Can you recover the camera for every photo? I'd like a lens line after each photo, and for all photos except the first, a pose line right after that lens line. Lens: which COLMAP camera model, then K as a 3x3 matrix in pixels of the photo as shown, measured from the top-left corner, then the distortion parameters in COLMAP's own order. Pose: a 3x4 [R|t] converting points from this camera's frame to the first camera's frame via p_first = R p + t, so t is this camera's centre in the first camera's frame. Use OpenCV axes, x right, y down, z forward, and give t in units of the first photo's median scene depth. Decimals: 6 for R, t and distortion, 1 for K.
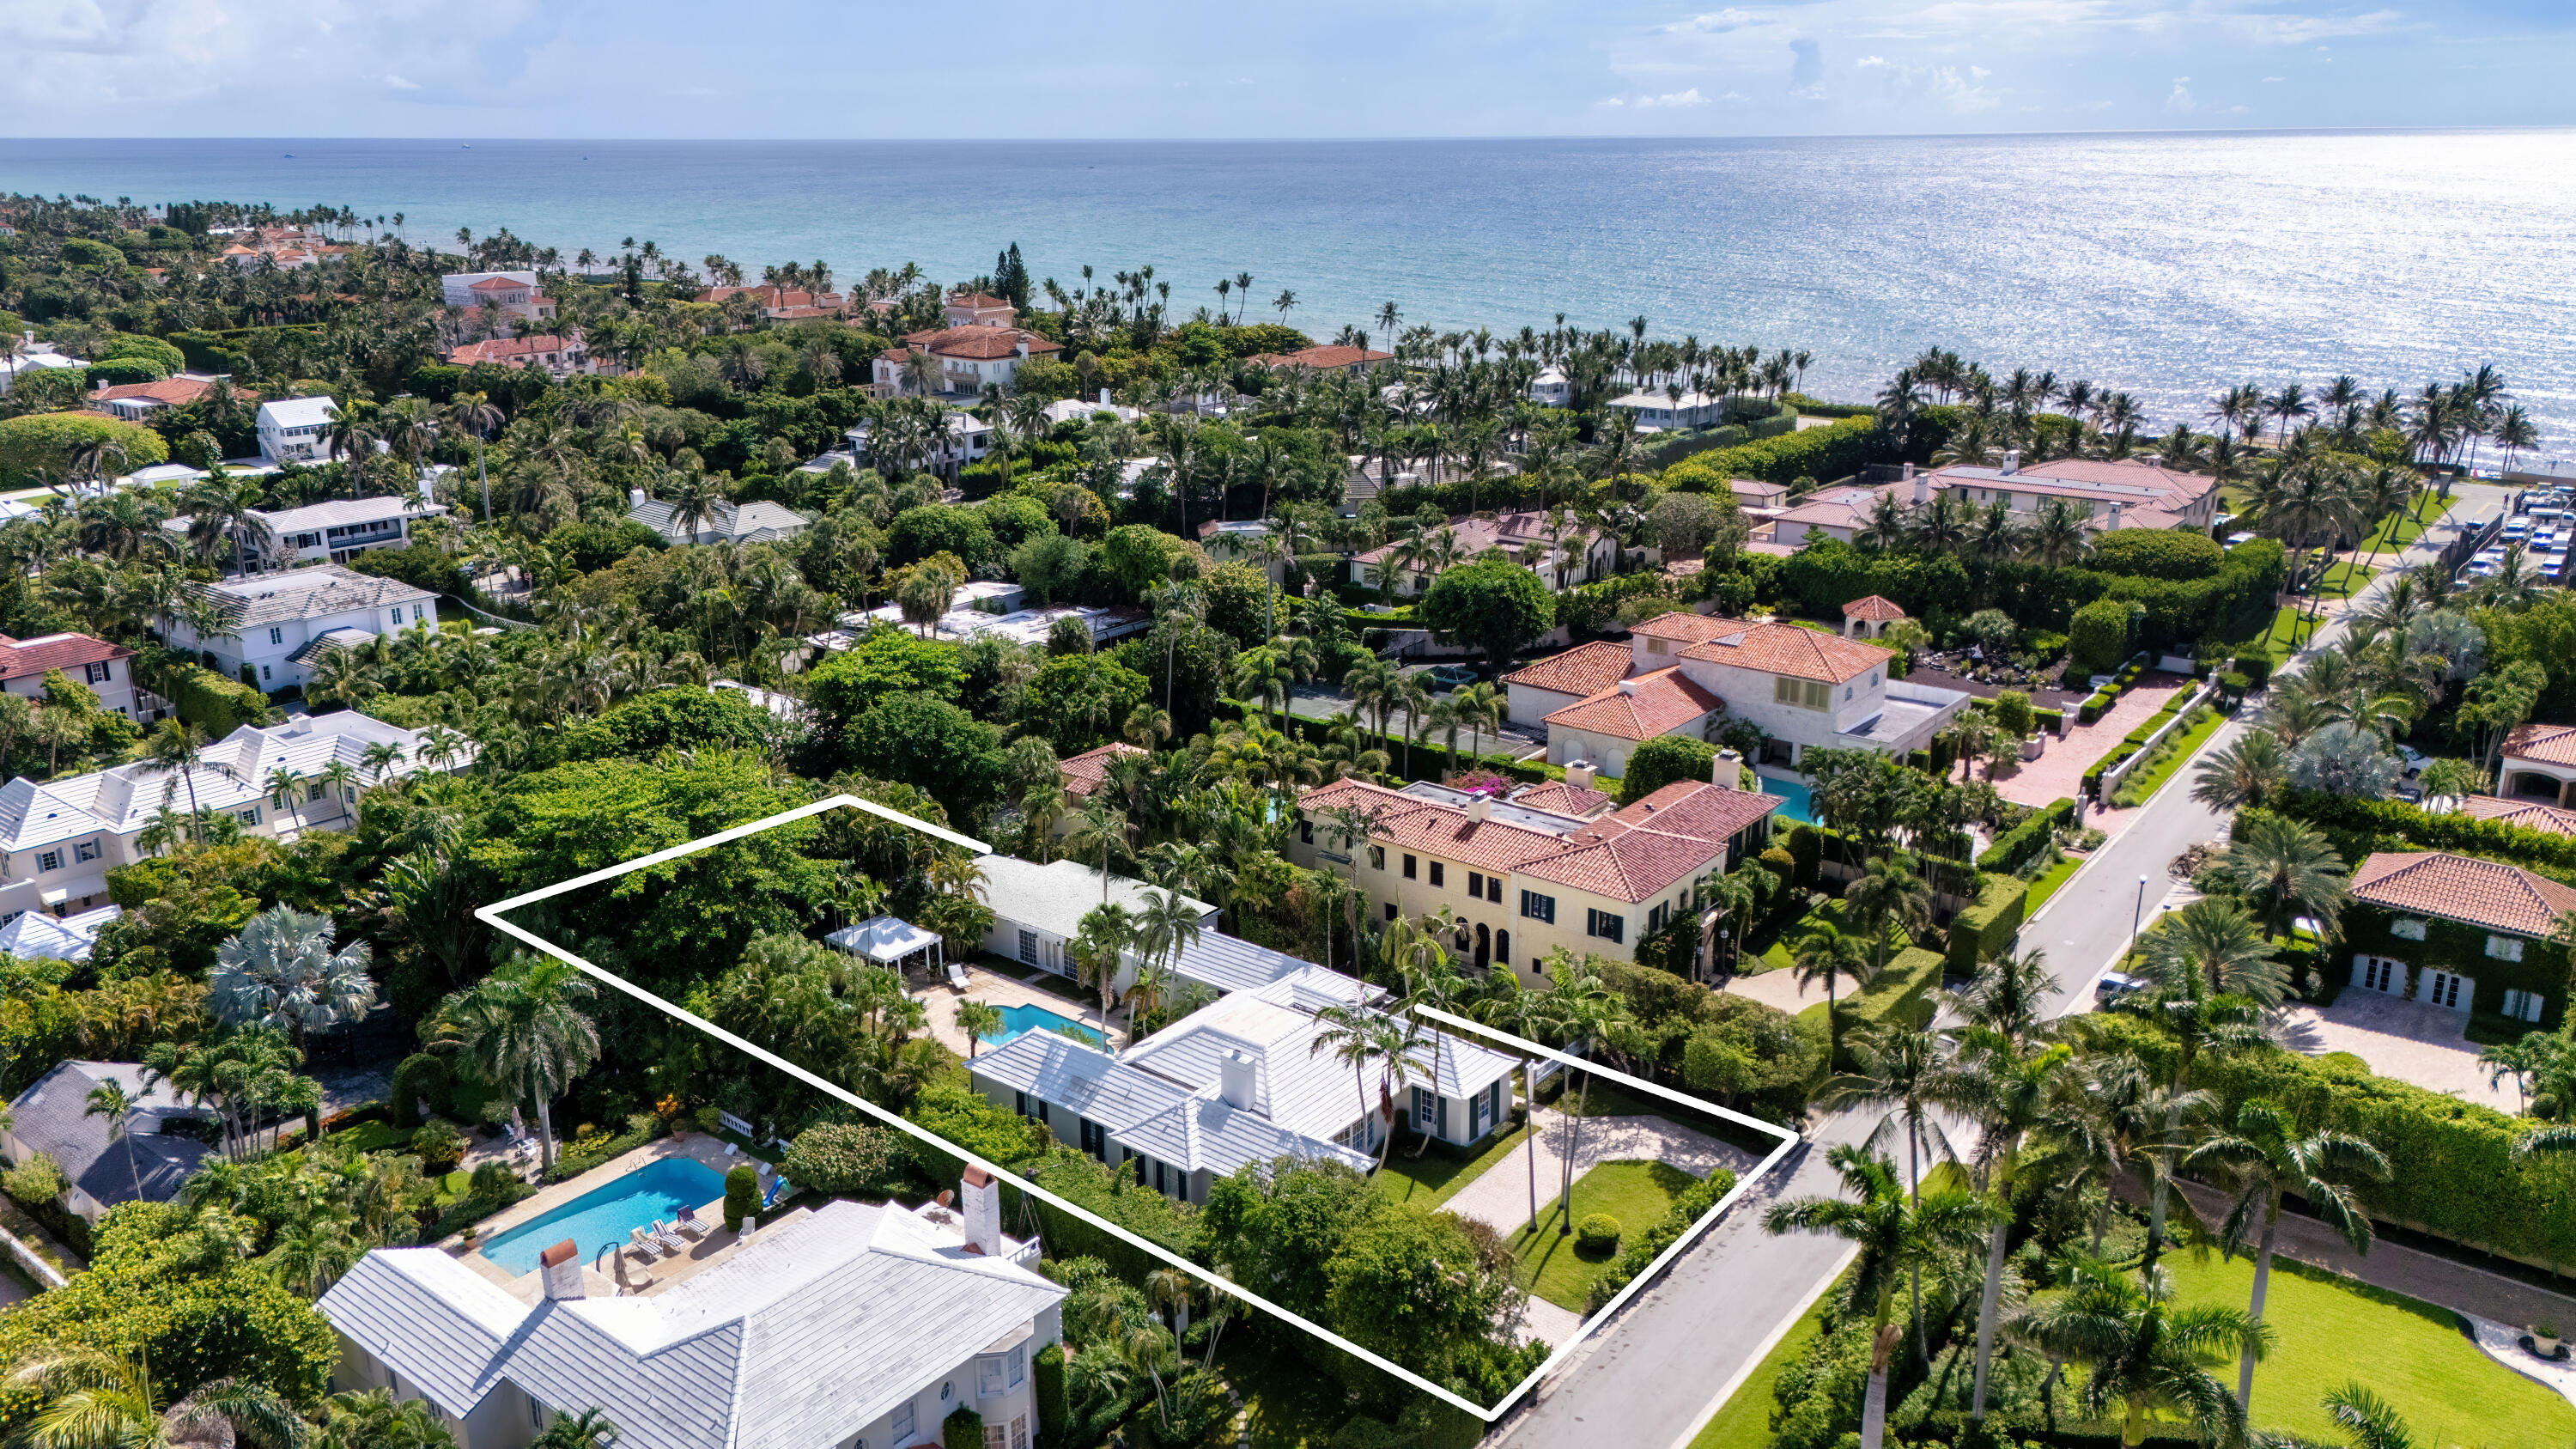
lens RADIAL K [[1875.3, 0, 1302.2], [0, 1875.3, 722.8], [0, 0, 1]] dist [0.057055, -0.047988]
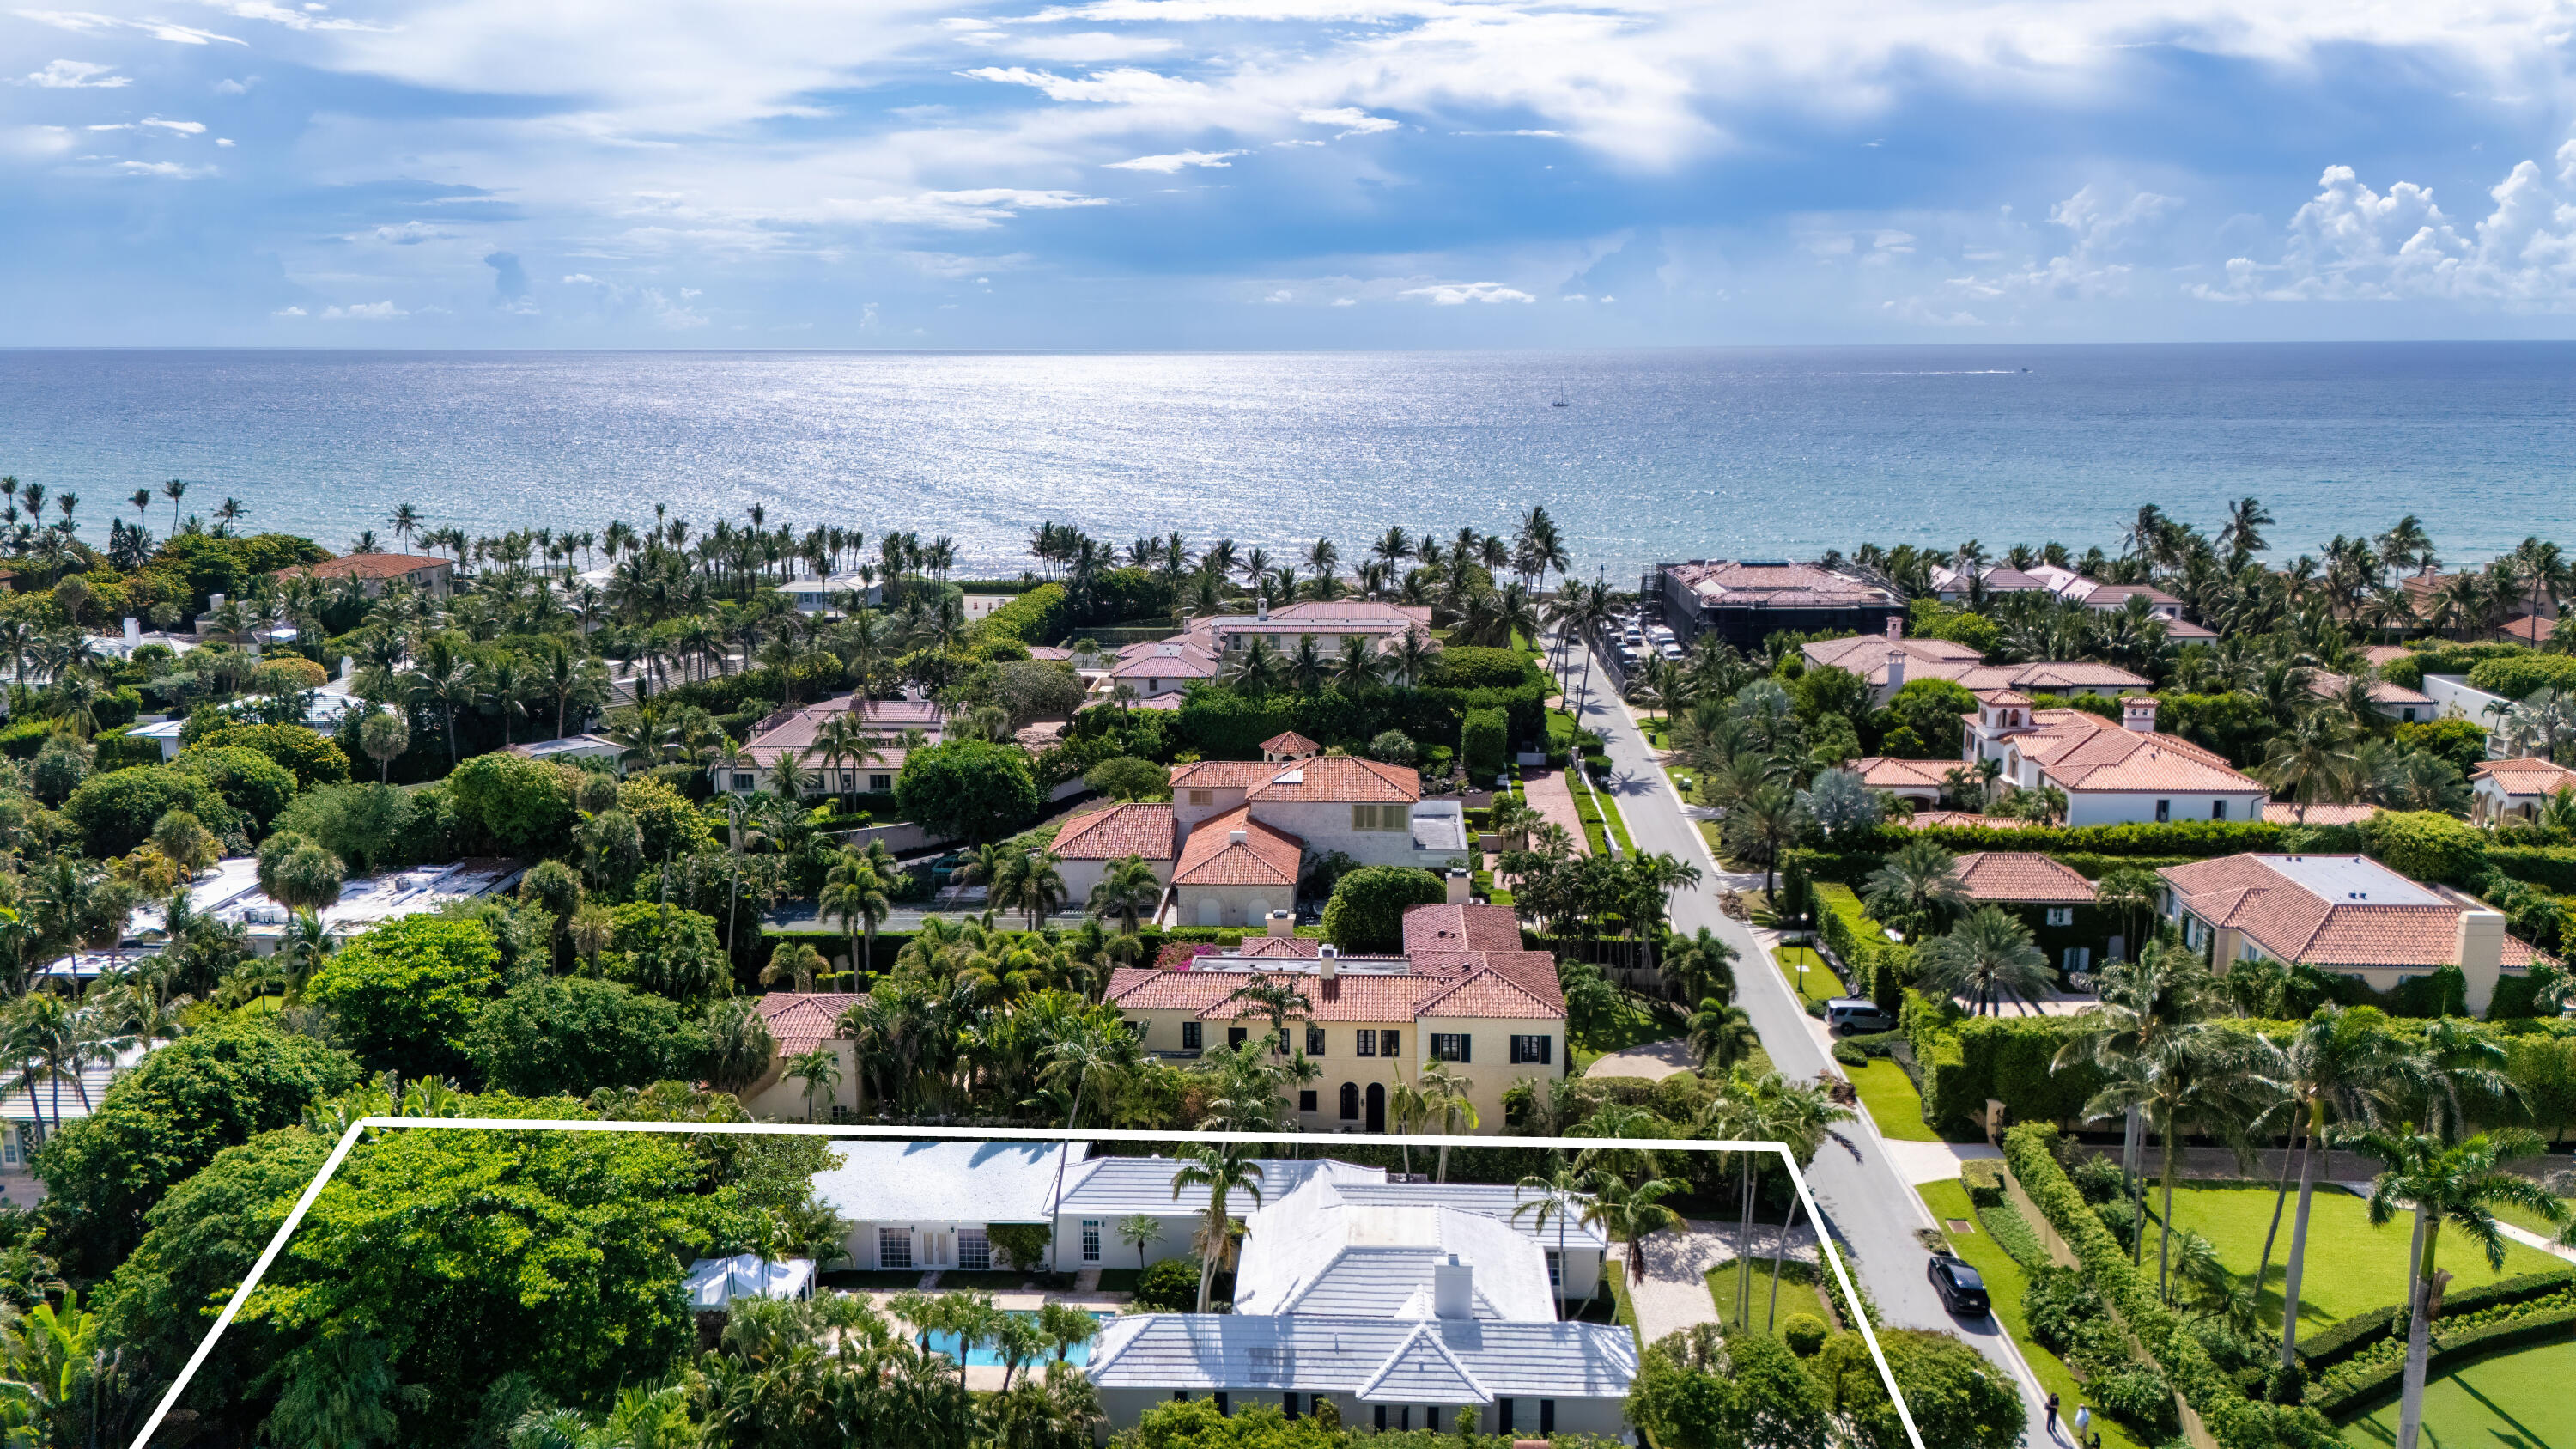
lens RADIAL K [[1875.3, 0, 1287.2], [0, 1875.3, 729.3], [0, 0, 1]] dist [0.057055, -0.047988]
pose [[0.808188, -0.112894, 0.578003, -0.151177], [0.172193, 0.983864, -0.048601, -0.009466], [-0.563190, 0.138807, 0.814586, 0.077034]]
